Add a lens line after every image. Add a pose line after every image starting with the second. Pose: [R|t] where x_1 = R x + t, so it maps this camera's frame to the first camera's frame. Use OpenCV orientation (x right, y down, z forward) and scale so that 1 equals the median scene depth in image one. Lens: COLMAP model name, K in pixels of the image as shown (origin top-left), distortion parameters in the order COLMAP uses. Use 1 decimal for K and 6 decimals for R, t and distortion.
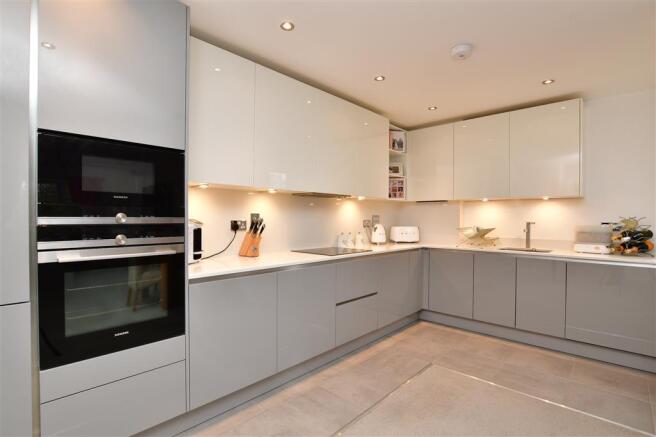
lens RADIAL K [[320.9, 0, 329.5], [0, 320.9, 217.8], [0, 0, 1]] dist [-0.004720, -0.000797]
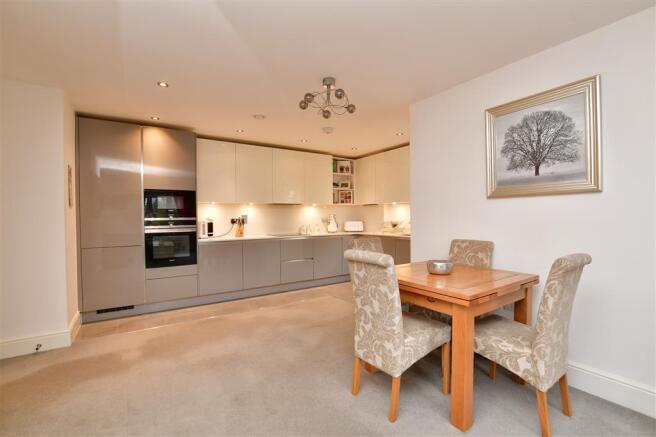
lens RADIAL K [[288.7, 0, 326.7], [0, 288.7, 218.5], [0, 0, 1]] dist [0.001647, 0.000103]
pose [[0.968101, -0.013706, -0.250184, 0.821948], [0.015187, 0.999877, 0.003991, 0.010491], [0.250099, -0.007663, 0.968190, -0.695494]]
